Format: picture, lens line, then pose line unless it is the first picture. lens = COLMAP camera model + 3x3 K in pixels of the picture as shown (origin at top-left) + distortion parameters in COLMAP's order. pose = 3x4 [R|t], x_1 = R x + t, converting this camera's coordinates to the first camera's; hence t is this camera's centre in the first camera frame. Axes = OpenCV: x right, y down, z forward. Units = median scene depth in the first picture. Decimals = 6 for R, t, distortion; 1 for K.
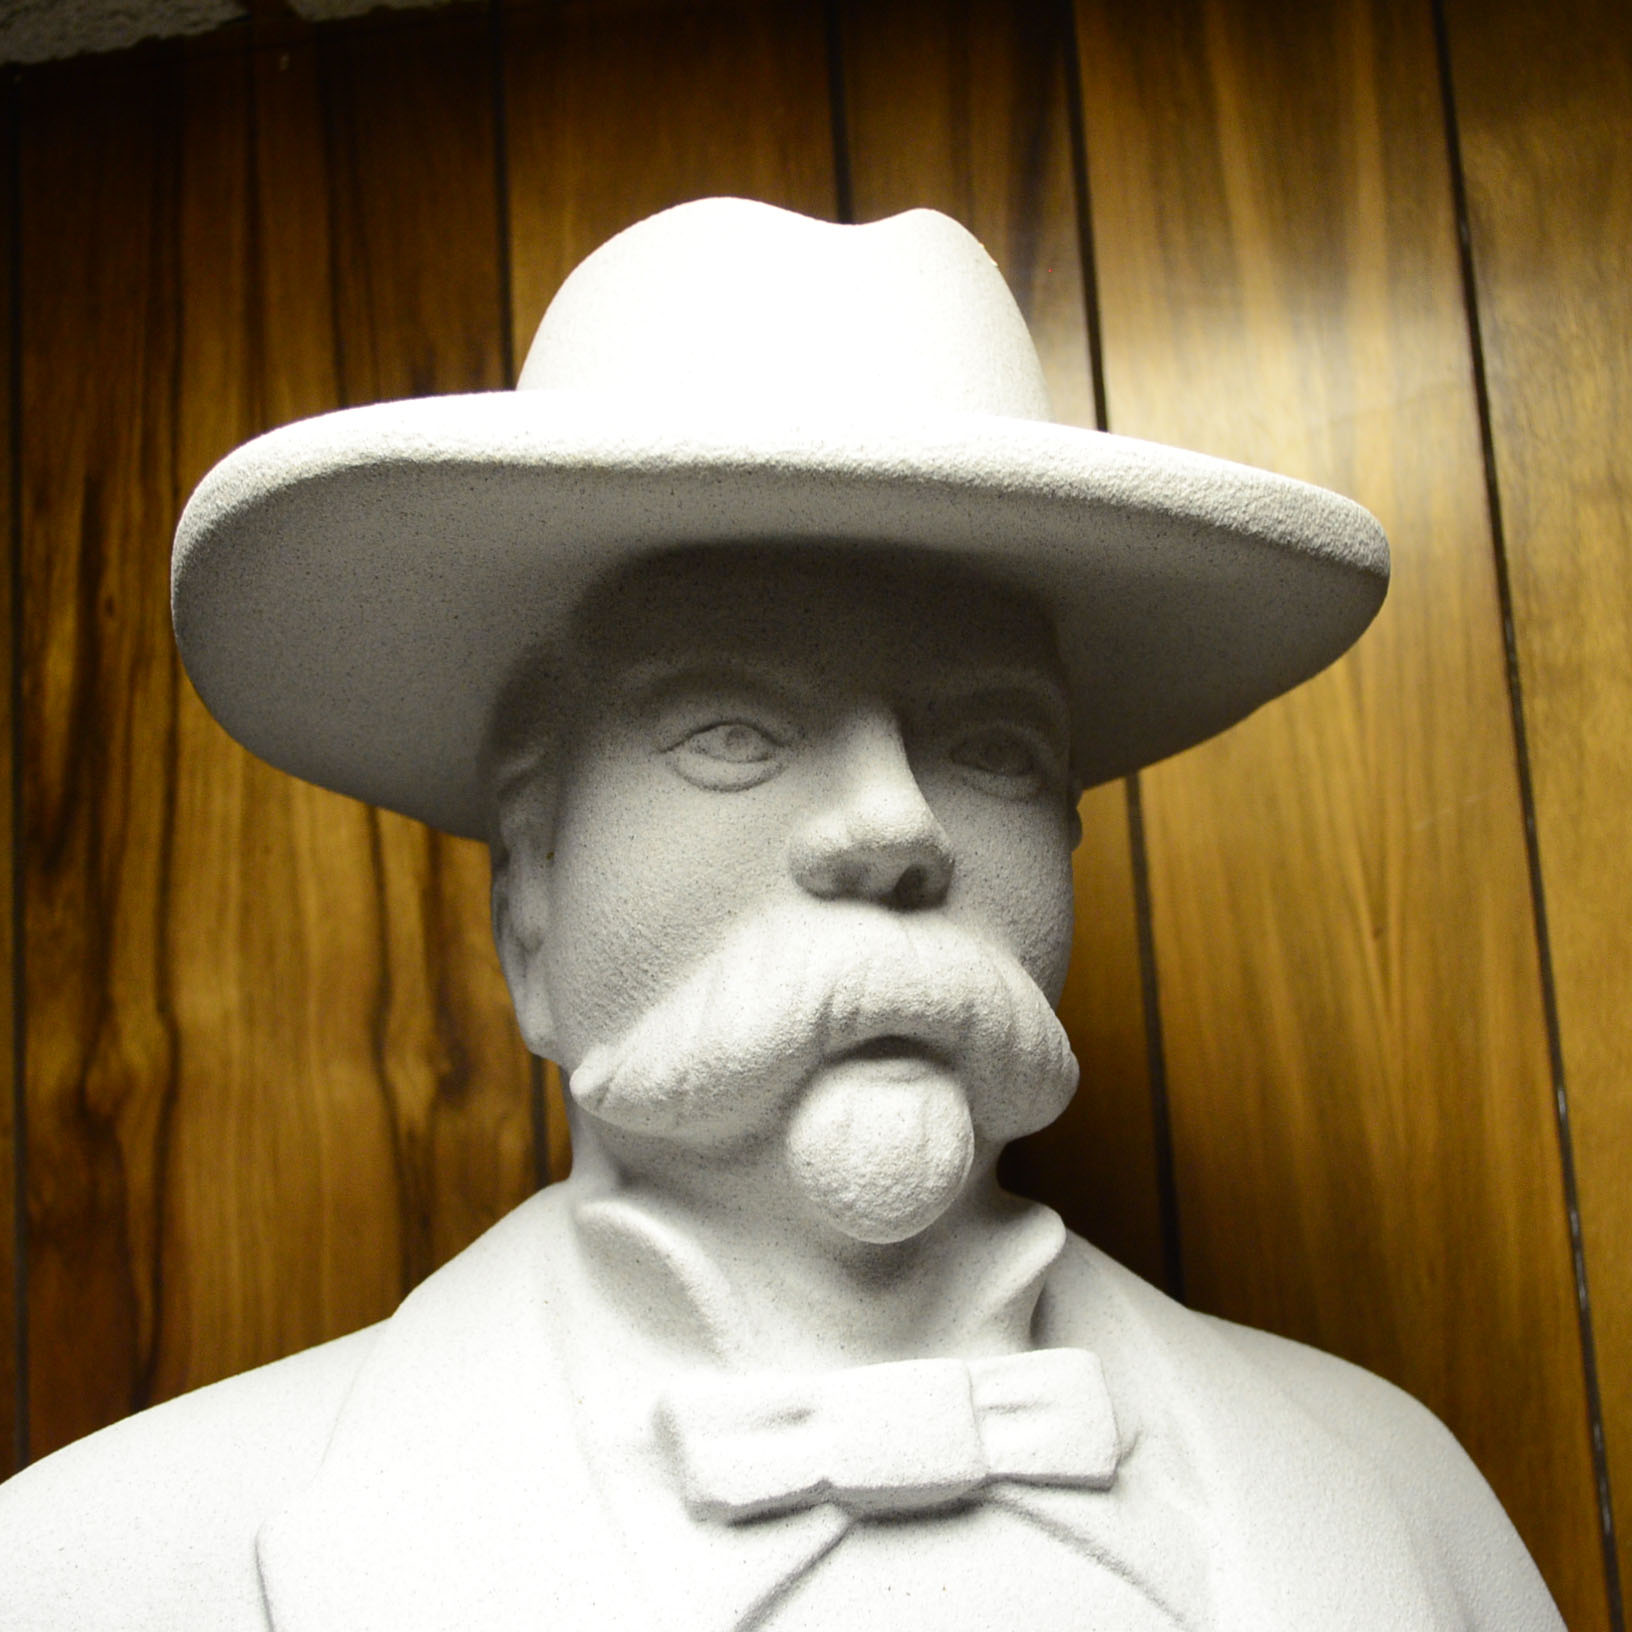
lens RADIAL K [[2374.1, 0, 819.1], [0, 2374.1, 814.7], [0, 0, 1]] dist [-0.024420, 0.000000]
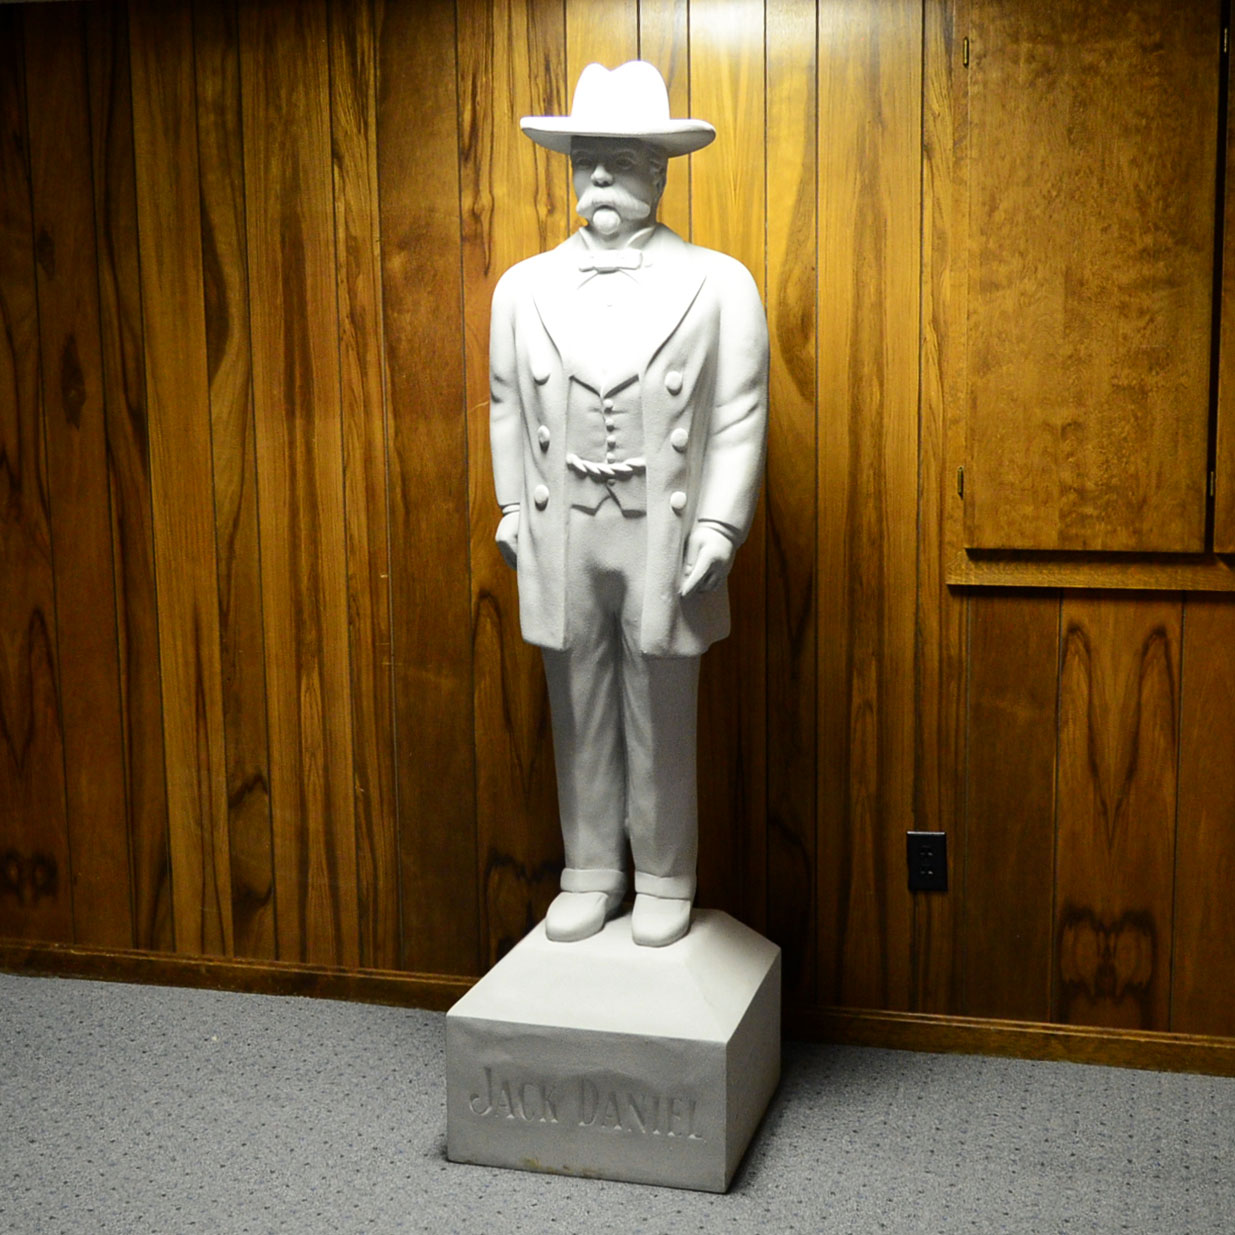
lens RADIAL K [[1947.6, 0, 599.7], [0, 1947.6, 576.0], [0, 0, 1]] dist [-0.015134, 0.000000]
pose [[0.994499, 0.060470, -0.085531, 0.328002], [-0.030890, 0.949531, 0.312148, -0.419647], [0.100090, -0.307789, 0.946175, -2.958808]]
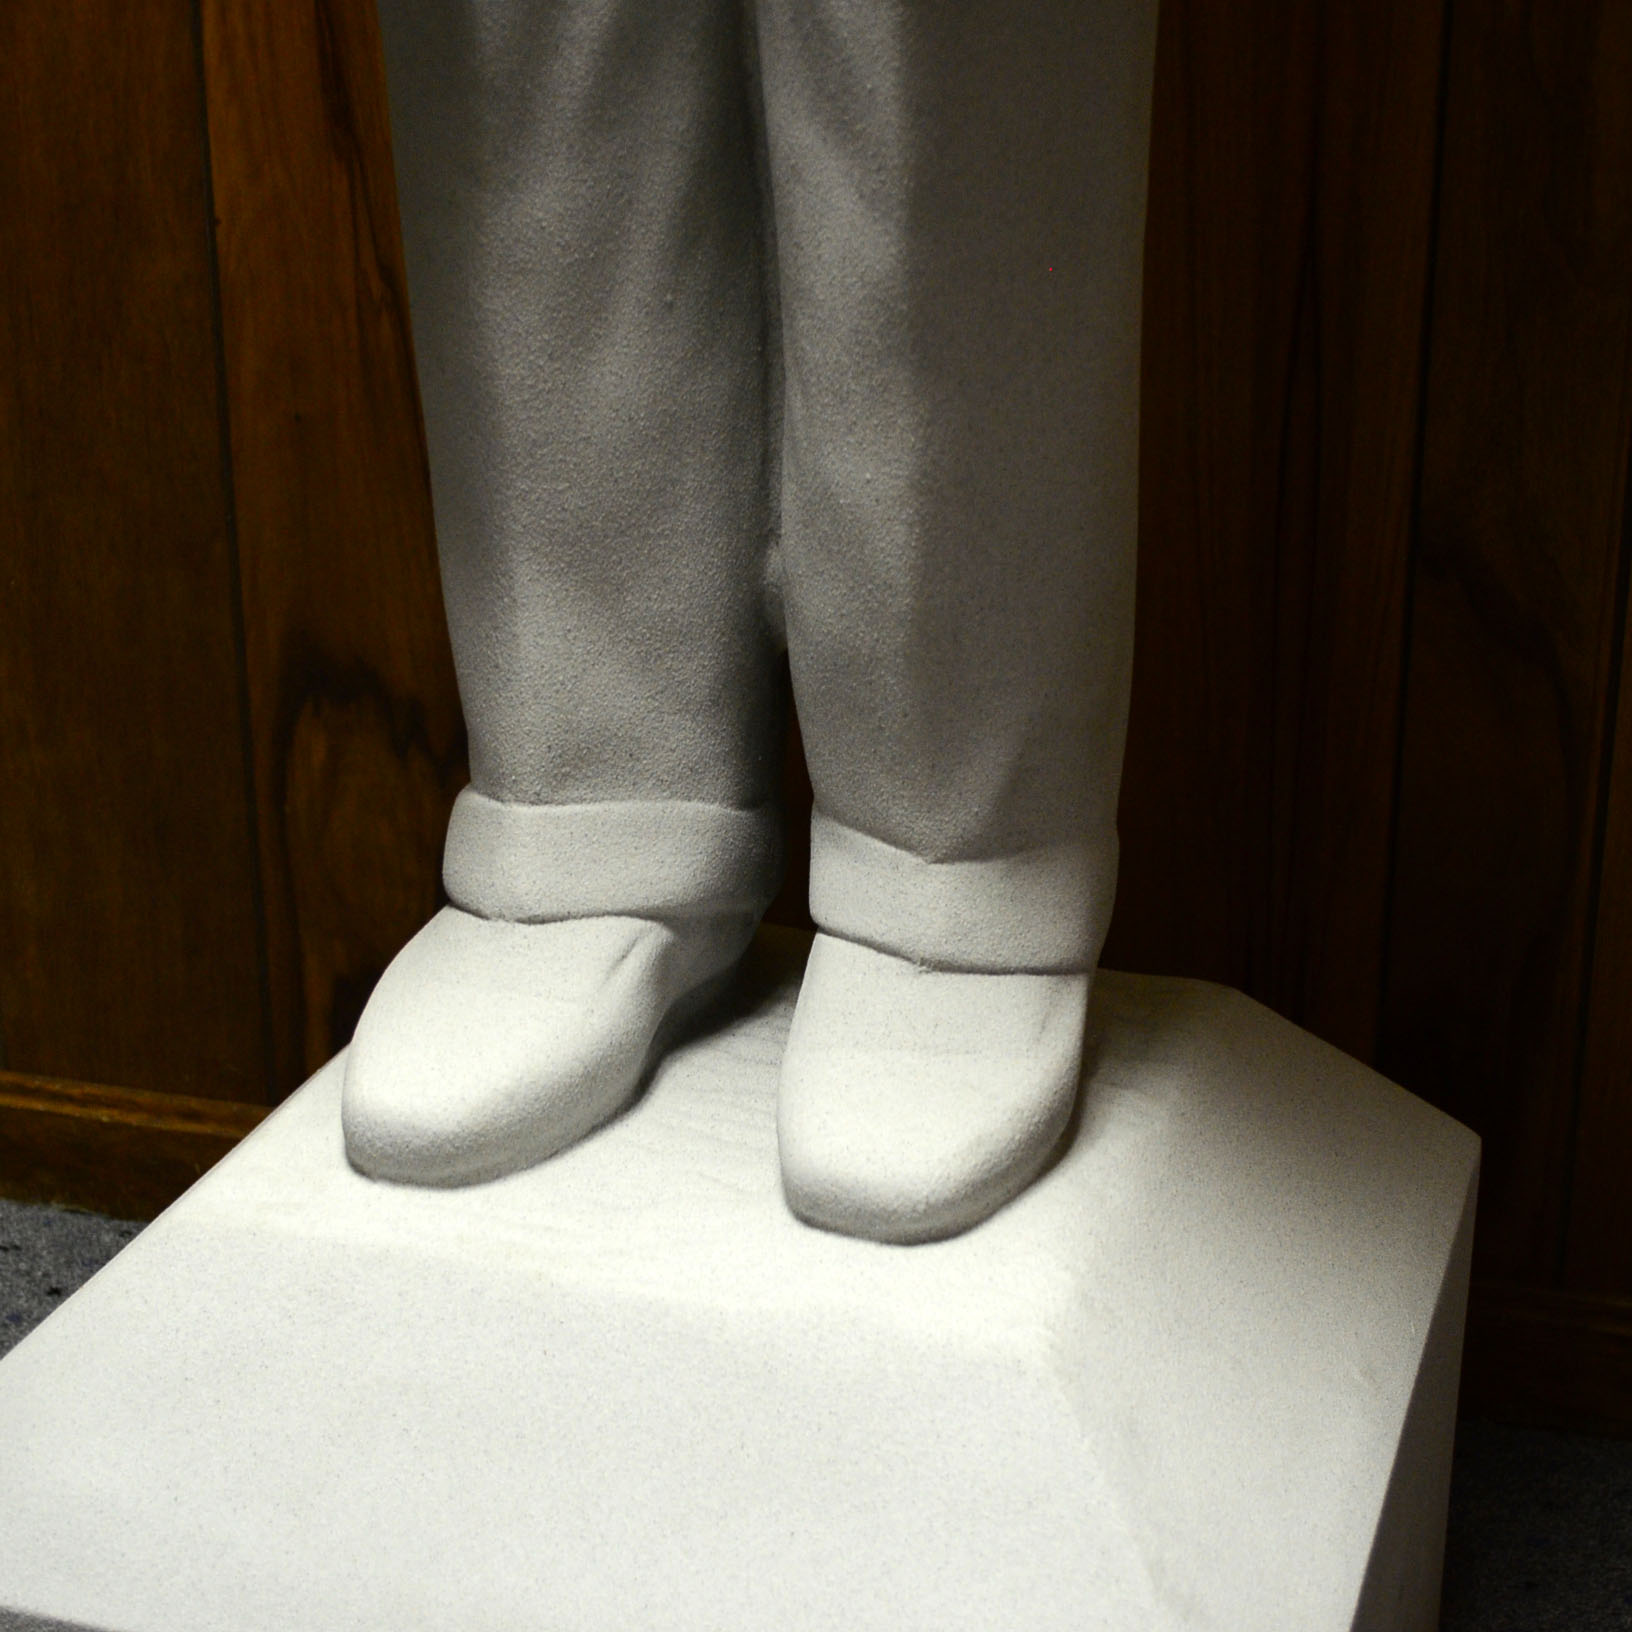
lens RADIAL K [[3250.2, 0, 808.5], [0, 3250.2, 814.1], [0, 0, 1]] dist [-0.016302, 0.000000]
pose [[0.990401, 0.100713, -0.094669, 0.230381], [-0.037759, 0.855989, 0.515614, 0.603861], [0.132965, -0.507090, 0.851575, -0.733258]]
